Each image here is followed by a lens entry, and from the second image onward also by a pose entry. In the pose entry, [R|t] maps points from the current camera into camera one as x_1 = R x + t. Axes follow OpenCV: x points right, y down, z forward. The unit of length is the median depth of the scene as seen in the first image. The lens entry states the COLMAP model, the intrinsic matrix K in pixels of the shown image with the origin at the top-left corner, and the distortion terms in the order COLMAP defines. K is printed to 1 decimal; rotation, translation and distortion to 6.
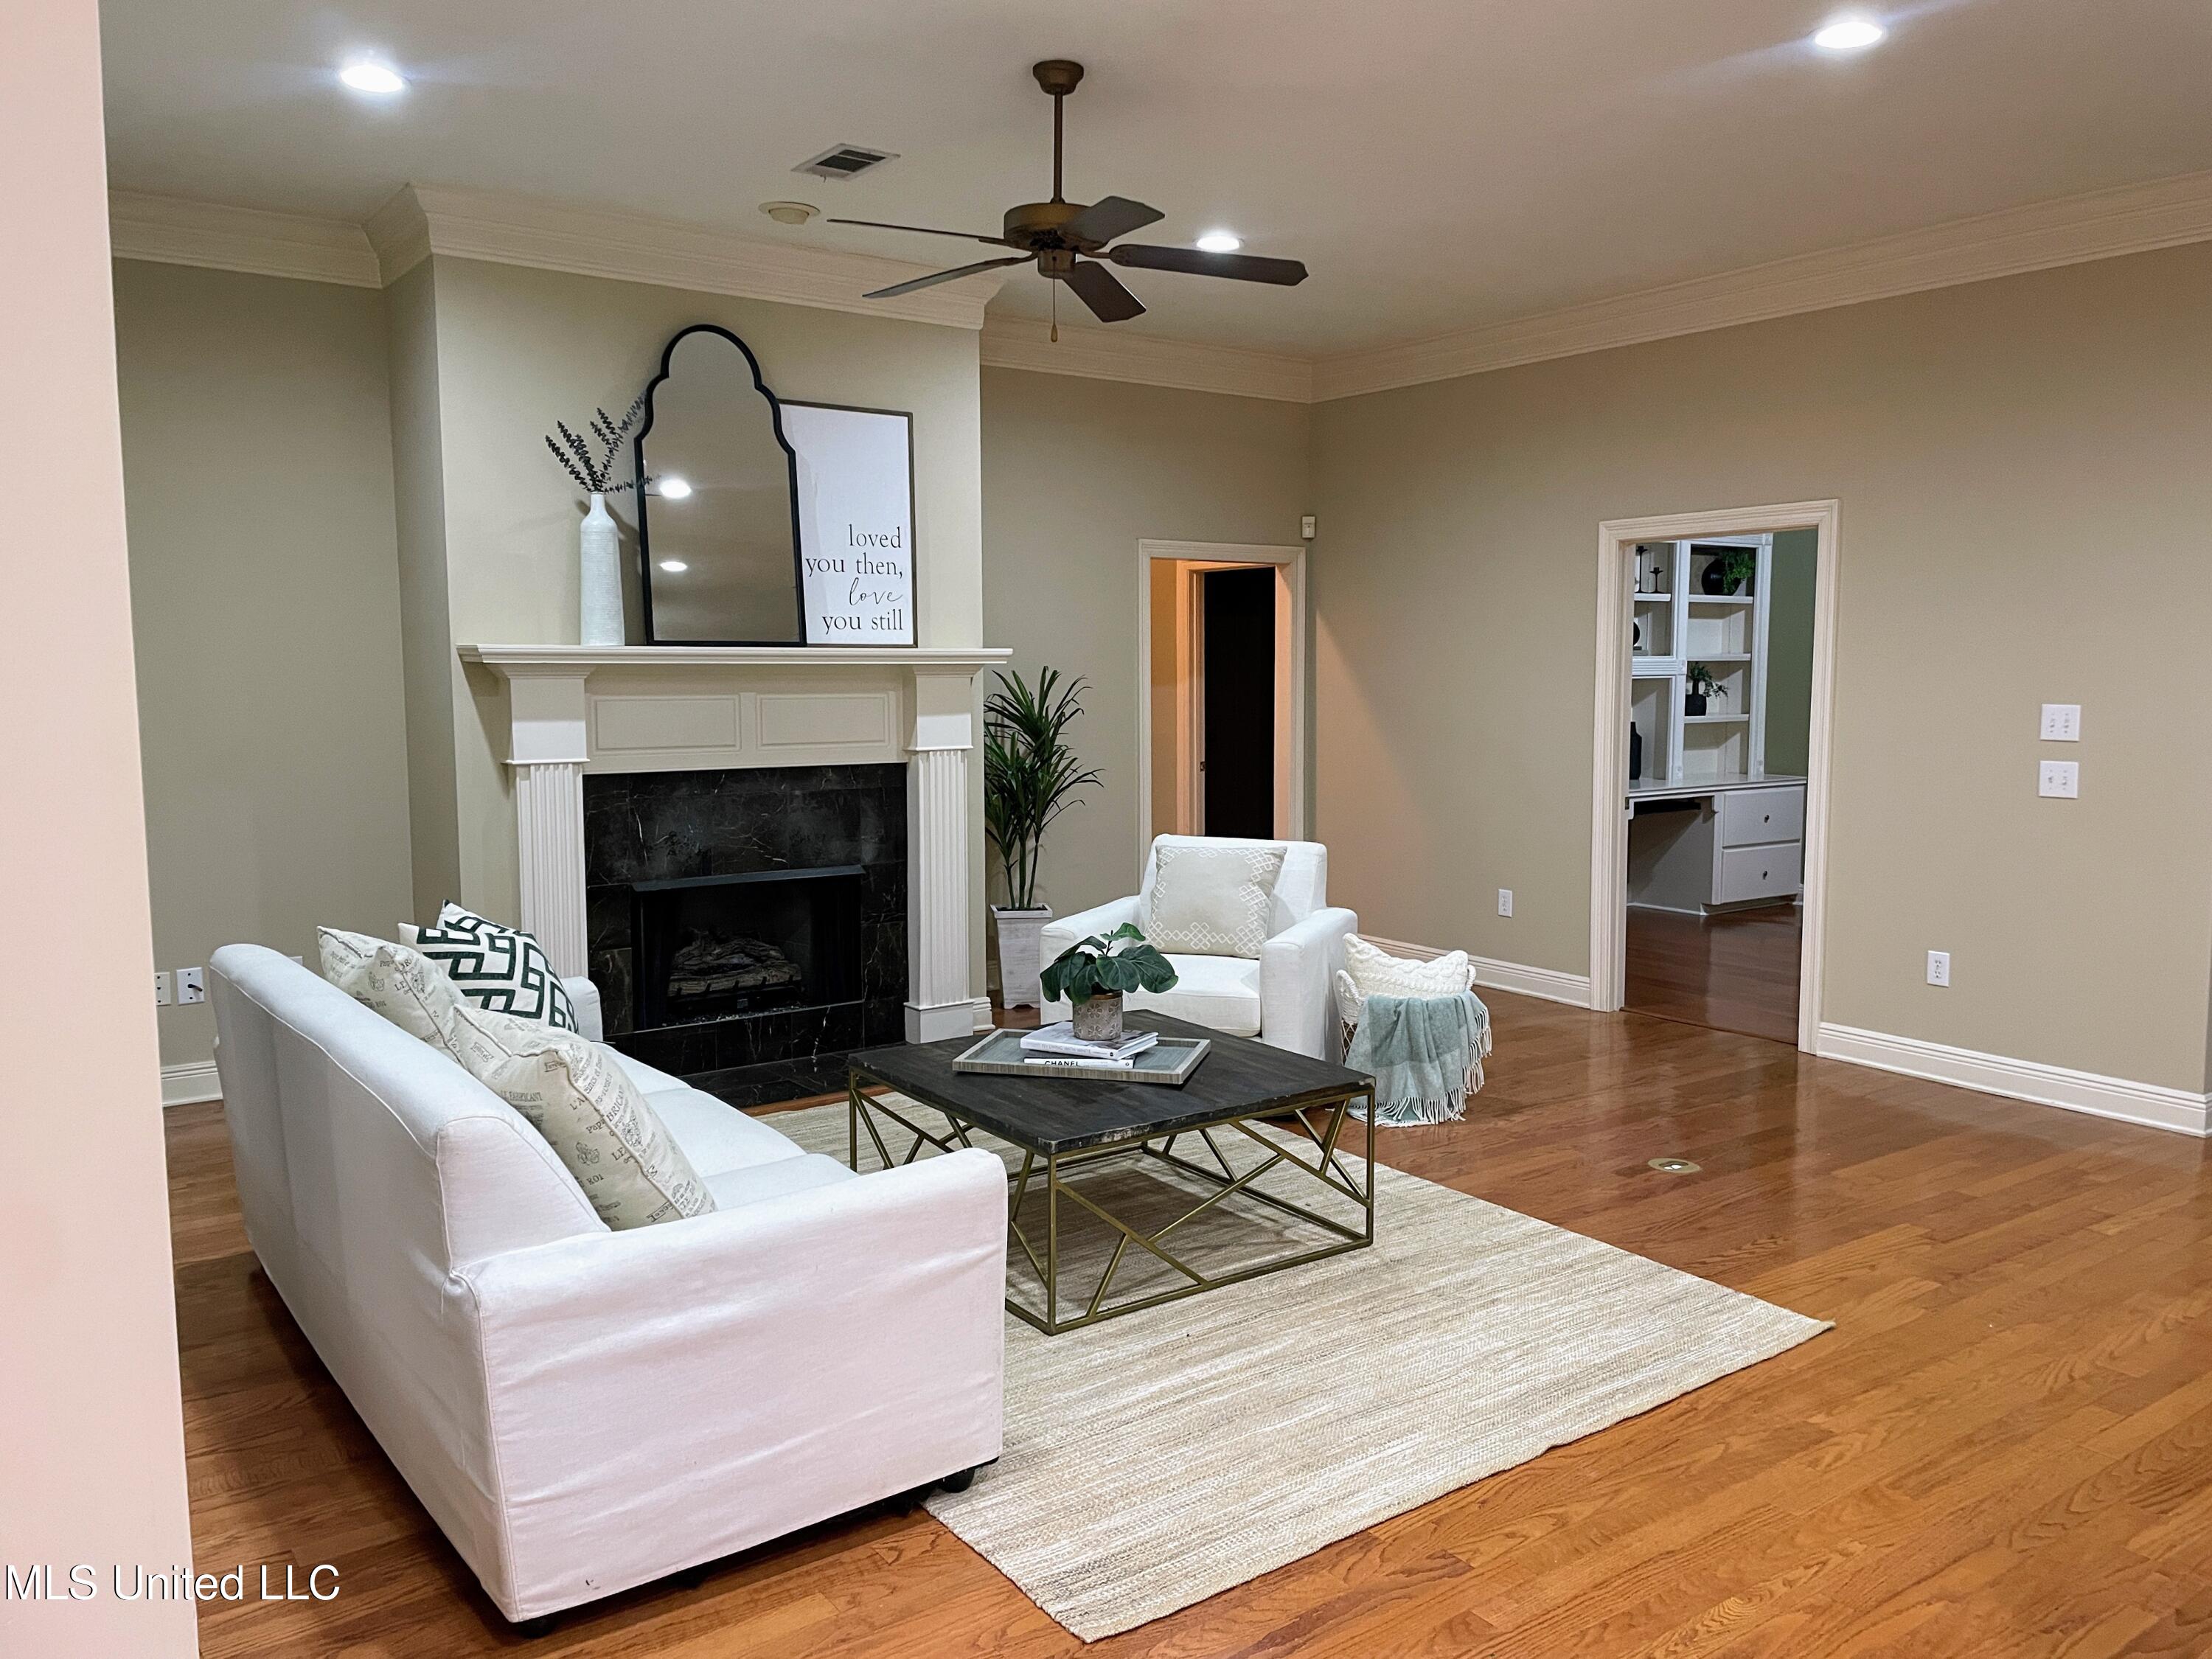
lens RADIAL K [[1677.7, 0, 1108.5], [0, 1677.7, 831.0], [0, 0, 1]] dist [0.084327, -0.022587]
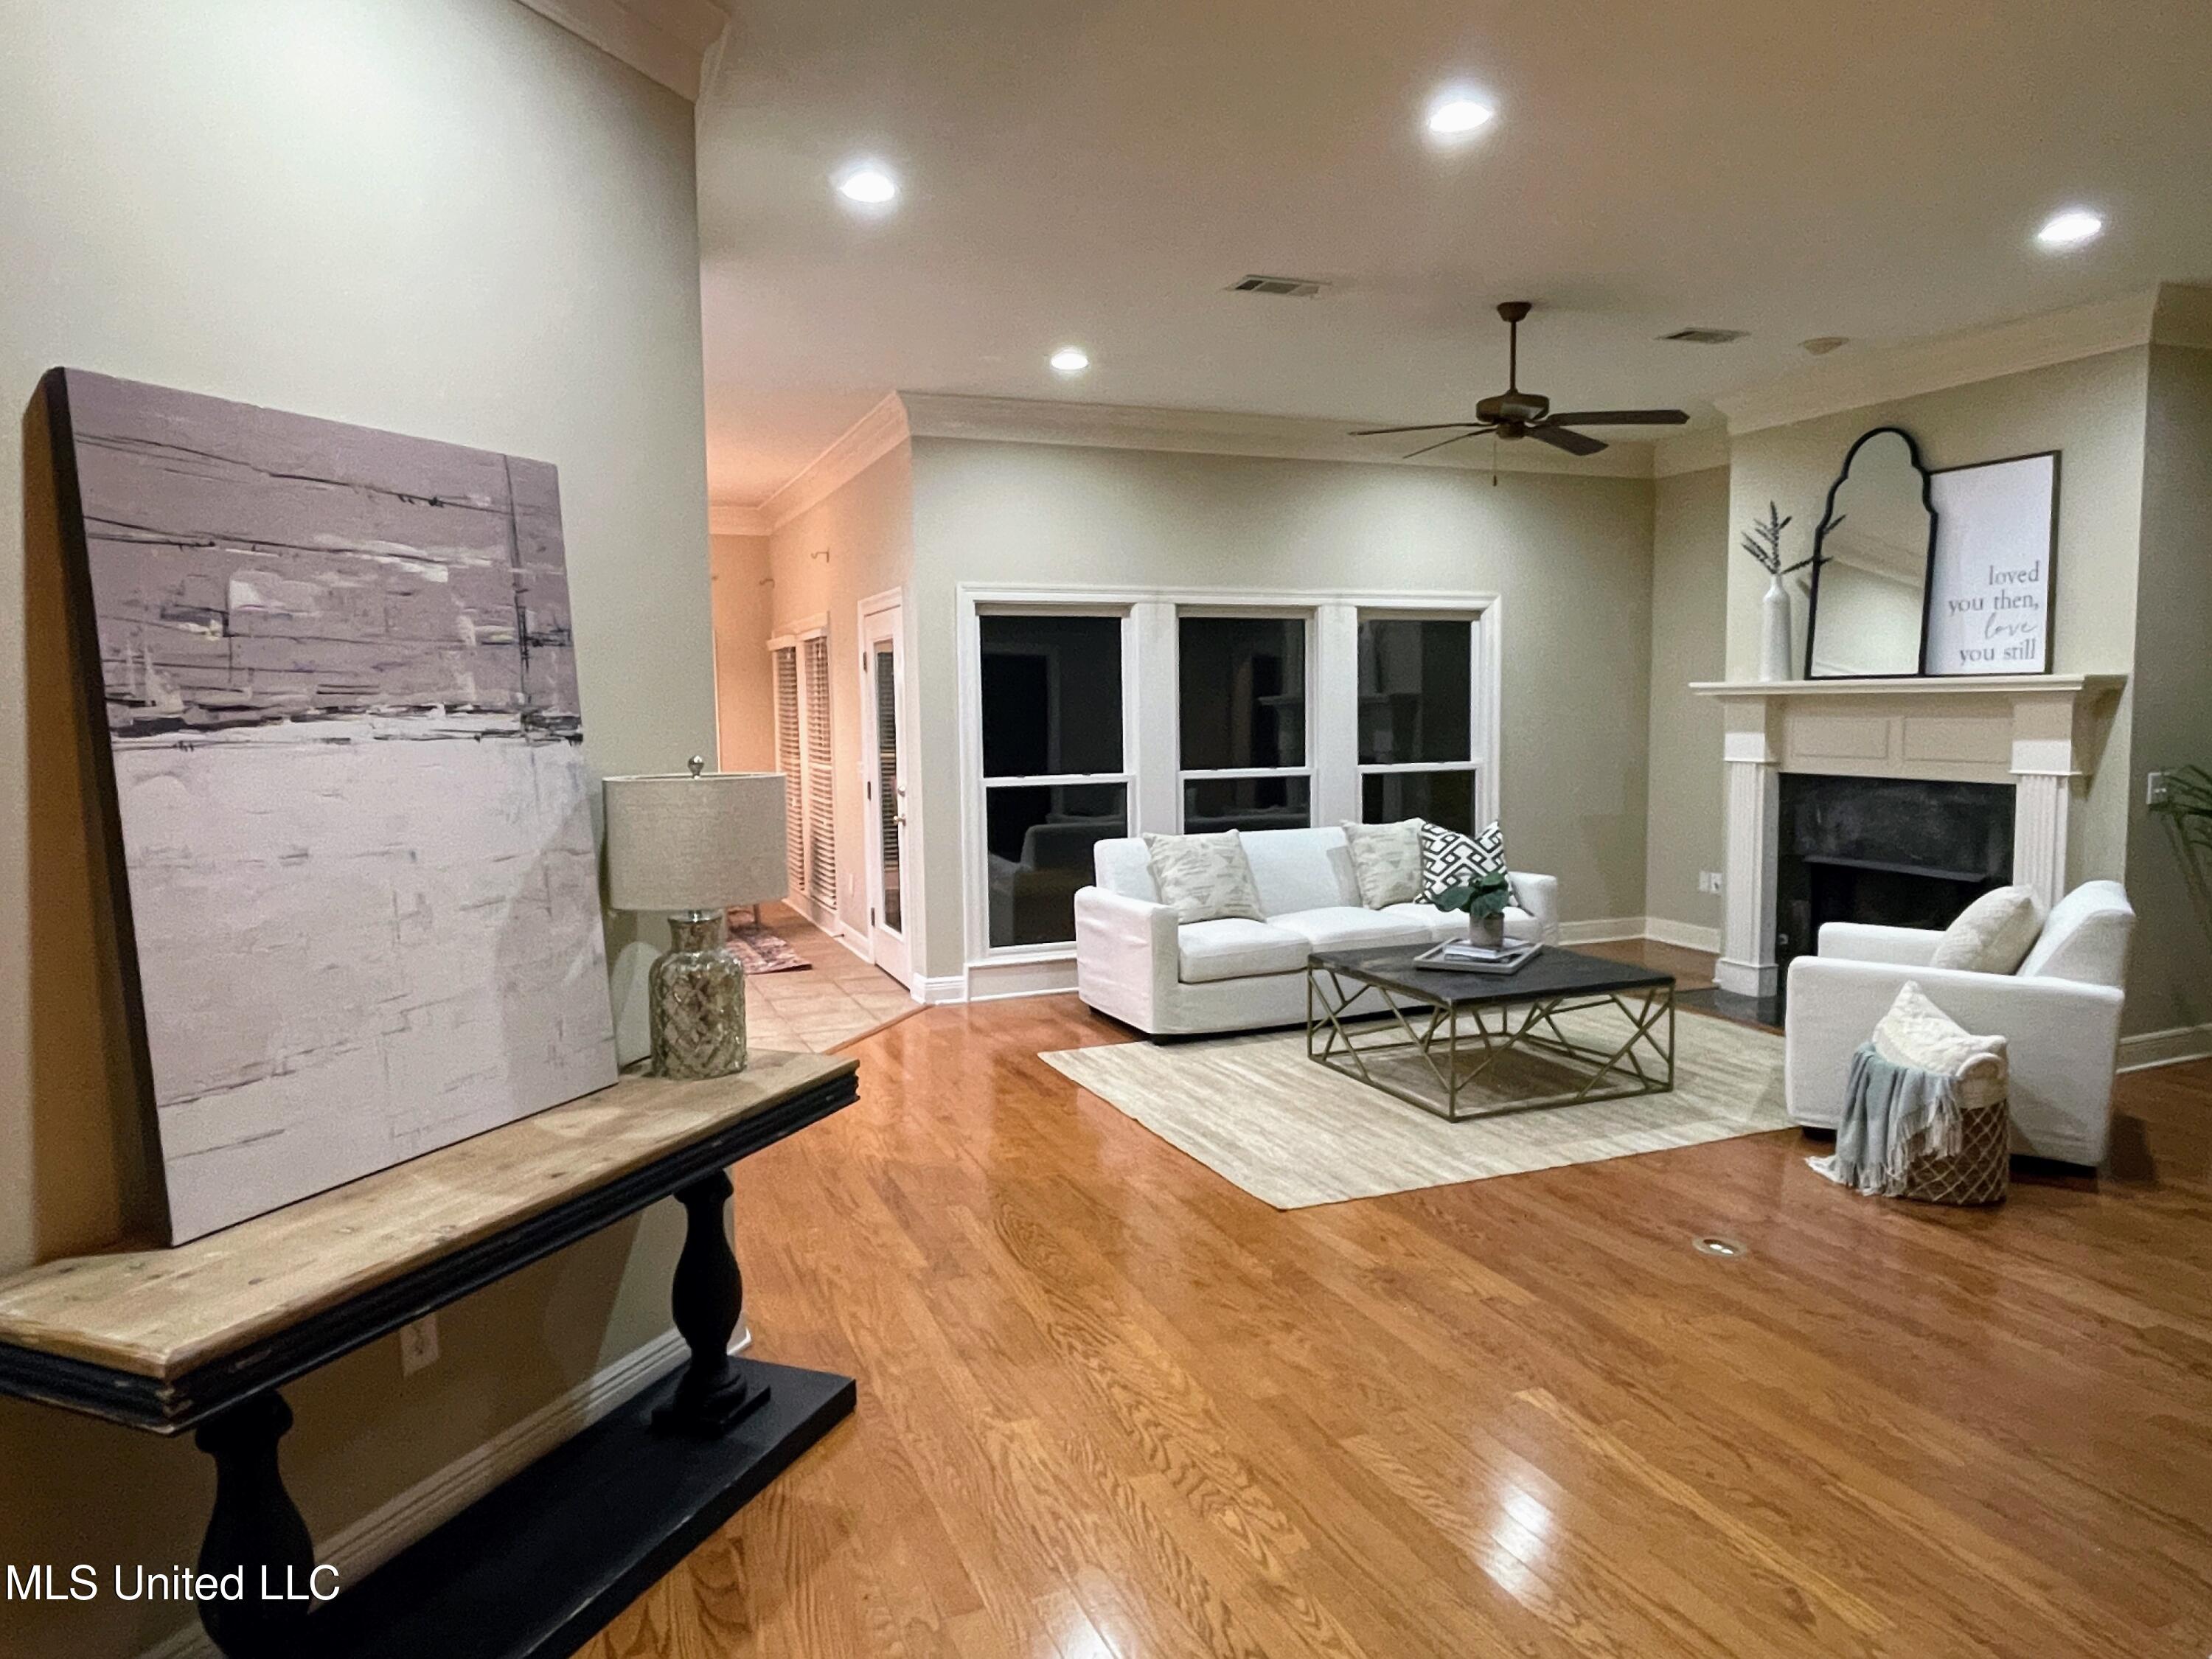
lens RADIAL K [[1410.9, 0, 1107.5], [0, 1410.9, 830.4], [0, 0, 1]] dist [-0.002865, -0.001895]
pose [[-0.238094, 0.087331, -0.967308, 0.970310], [-0.092723, 0.989356, 0.112145, -0.064846], [0.966806, 0.116392, -0.227462, 0.725397]]
